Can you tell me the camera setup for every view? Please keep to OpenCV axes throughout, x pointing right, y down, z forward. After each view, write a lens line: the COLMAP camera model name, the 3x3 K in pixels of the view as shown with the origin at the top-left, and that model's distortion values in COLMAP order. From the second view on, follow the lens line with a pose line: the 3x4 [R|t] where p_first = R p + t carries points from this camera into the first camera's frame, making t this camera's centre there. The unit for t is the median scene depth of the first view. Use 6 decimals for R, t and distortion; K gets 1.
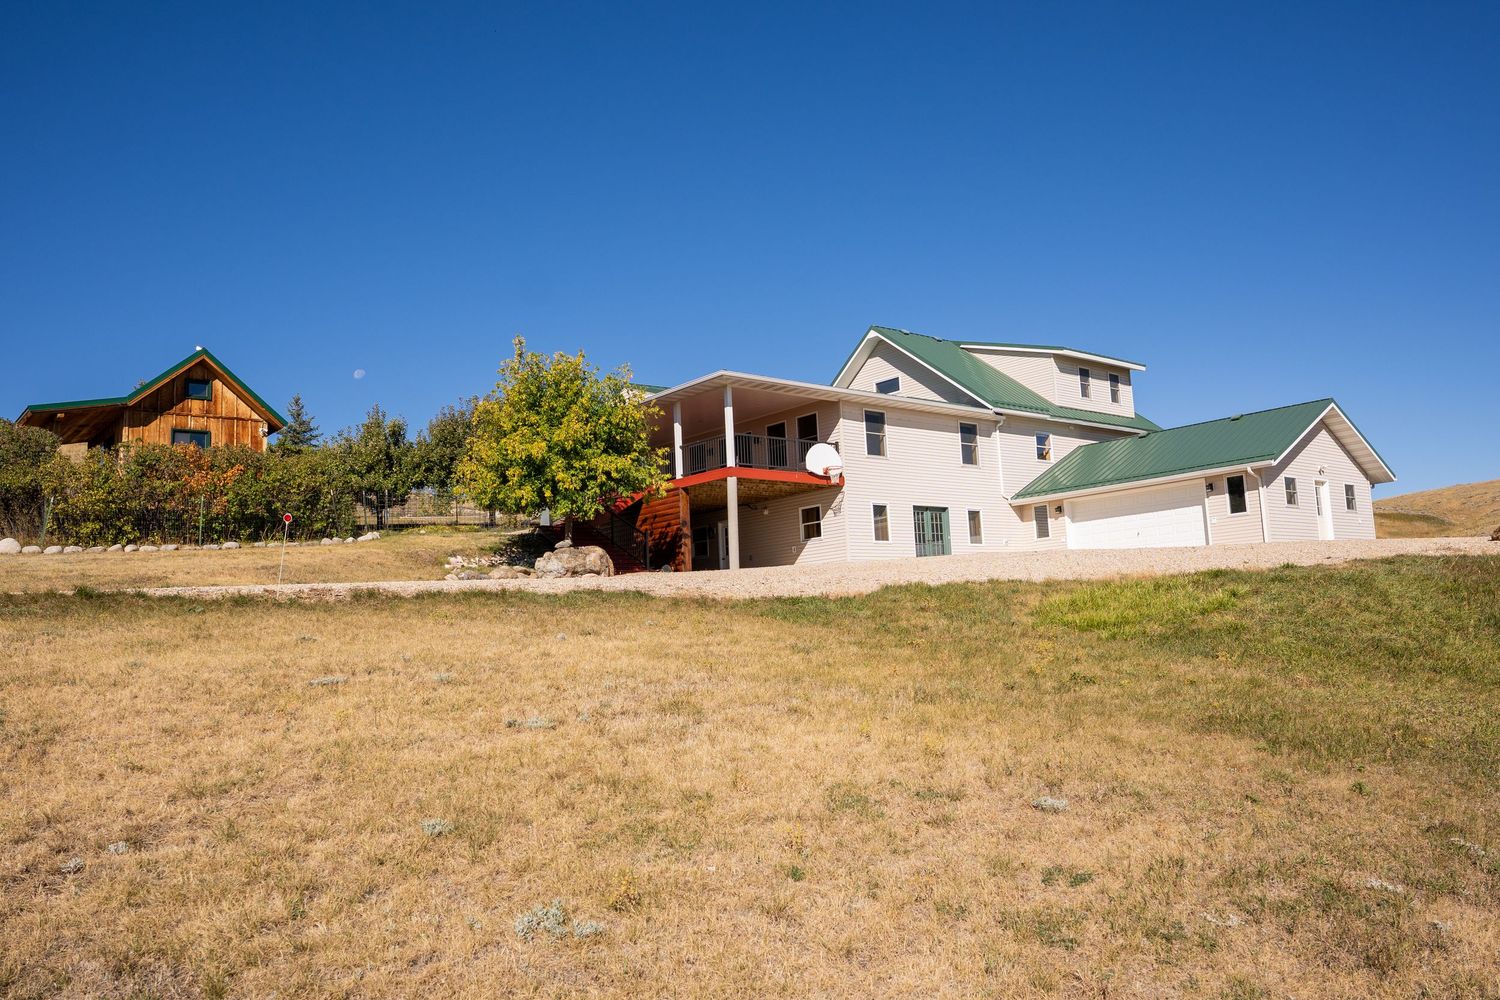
lens RADIAL K [[1187.7, 0, 750.0], [0, 1187.7, 500.0], [0, 0, 1]] dist [-0.076435, 0.002680]
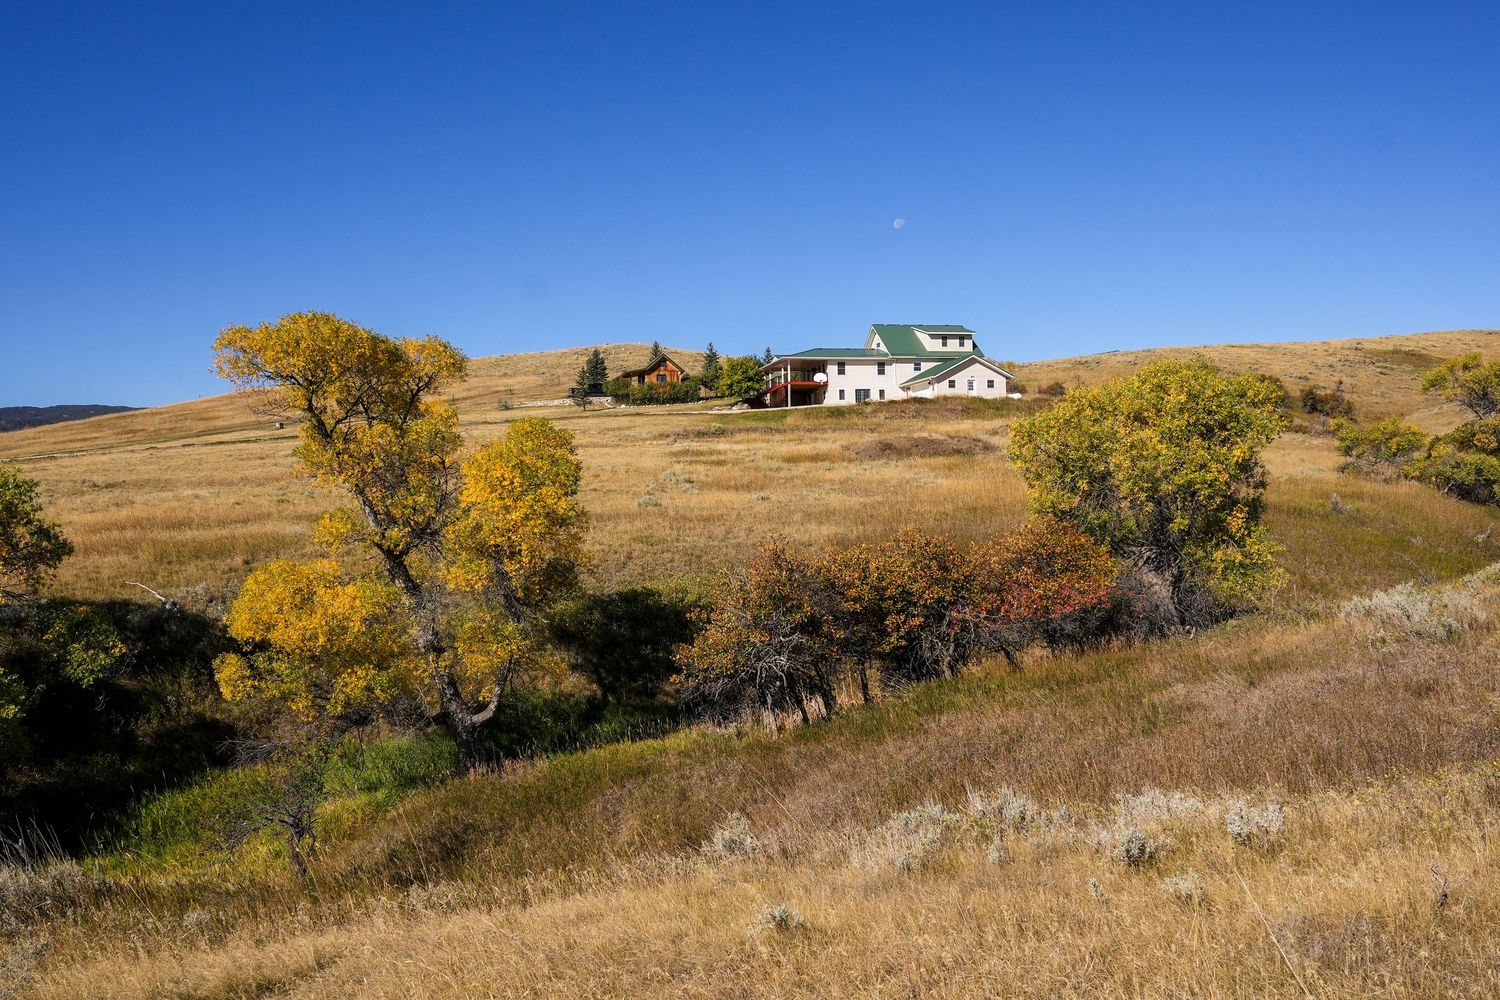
lens RADIAL K [[1230.9, 0, 750.0], [0, 1230.9, 500.0], [0, 0, 1]] dist [-0.100948, 0.001156]
pose [[0.908441, 0.020486, -0.417510, 1.287897], [0.036561, 0.991077, 0.128182, -0.136772], [0.416410, -0.131710, 0.899586, -2.235824]]
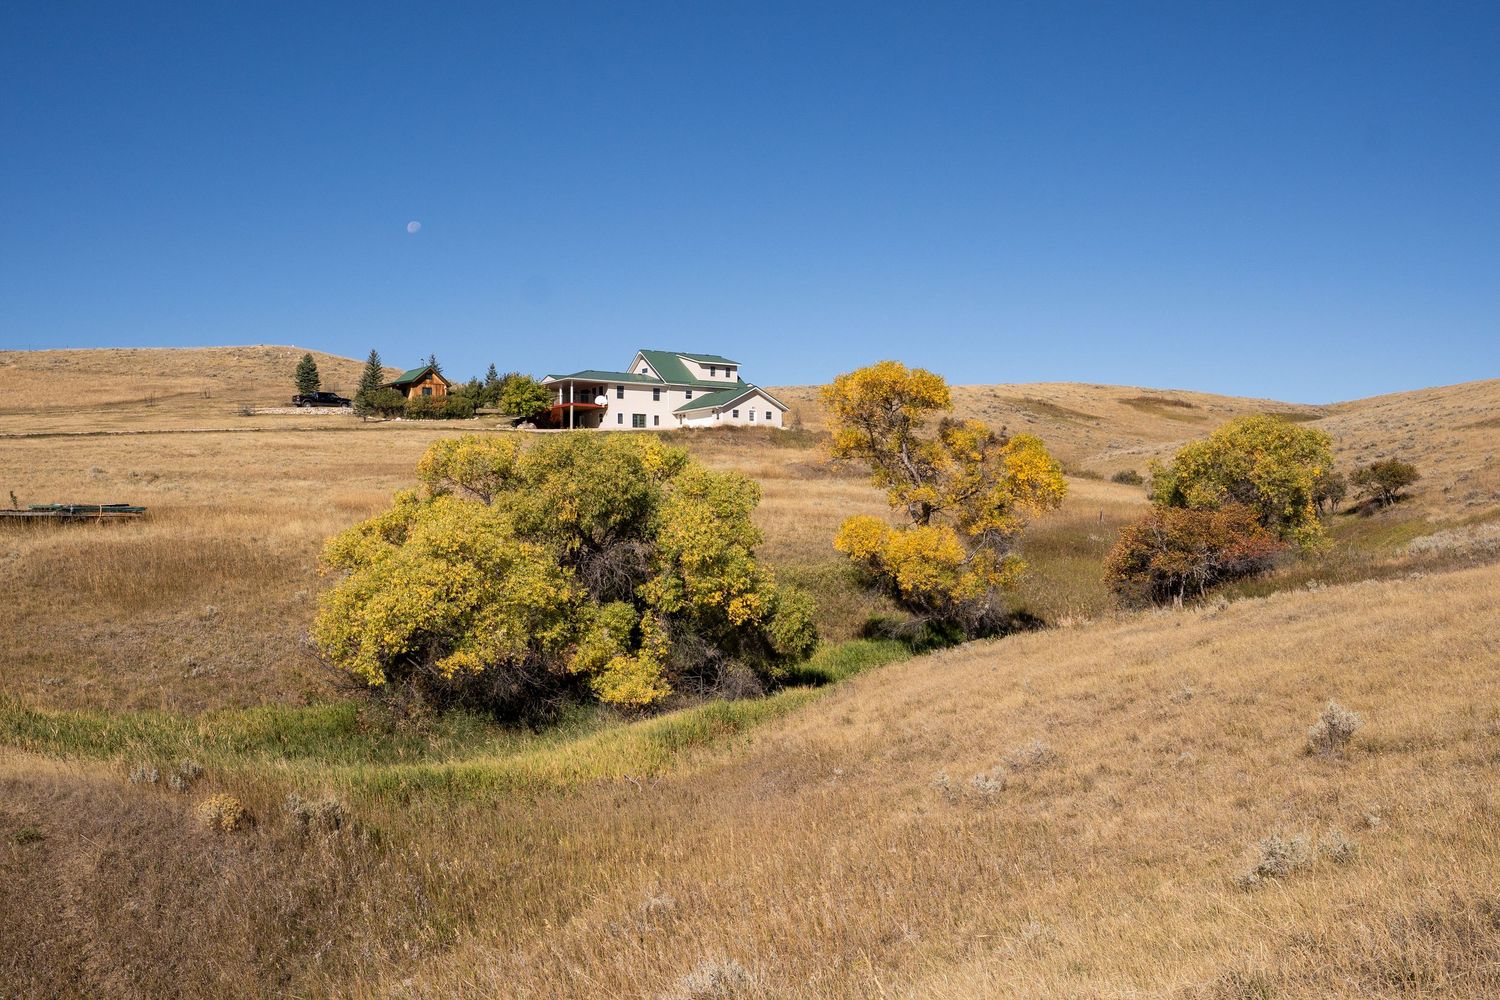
lens RADIAL K [[1460.4, 0, 750.0], [0, 1460.4, 500.0], [0, 0, 1]] dist [0.008819, -0.000424]
pose [[0.997071, 0.037440, -0.066688, 0.731276], [-0.030925, 0.994883, 0.096180, -0.155679], [0.069947, -0.093836, 0.993127, -3.020651]]
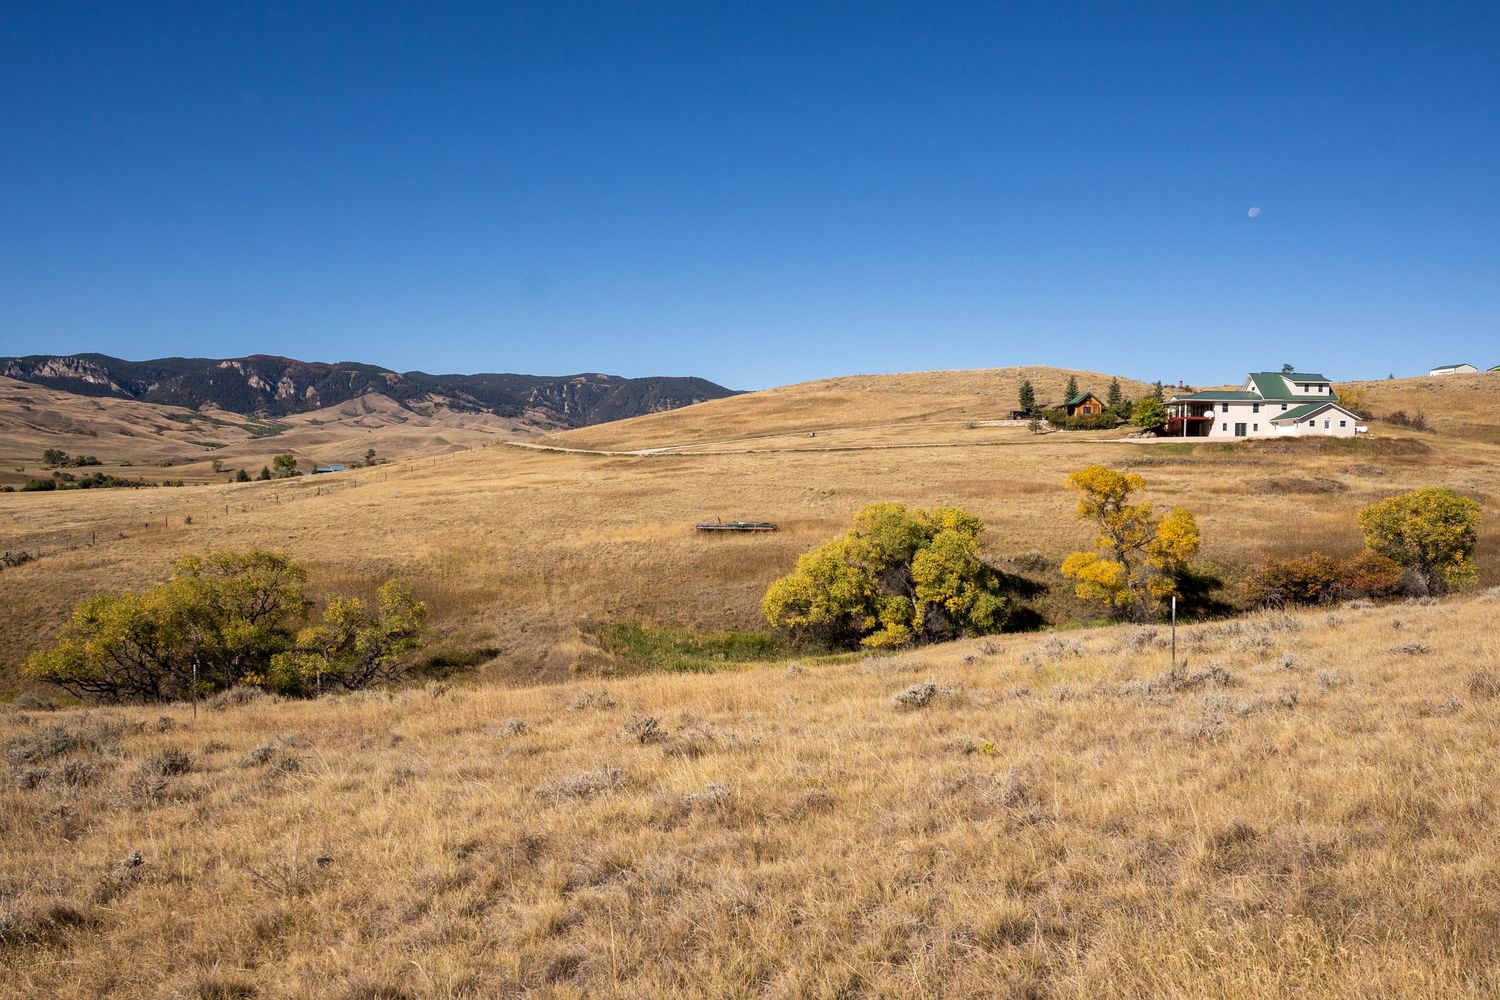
lens RADIAL K [[1152.3, 0, 750.0], [0, 1152.3, 500.0], [0, 0, 1]] dist [-0.094111, 0.068065]
pose [[0.756063, 0.069578, -0.650790, 1.543532], [0.034045, 0.988806, 0.145268, -0.389430], [0.653613, -0.131988, 0.745231, -3.422651]]
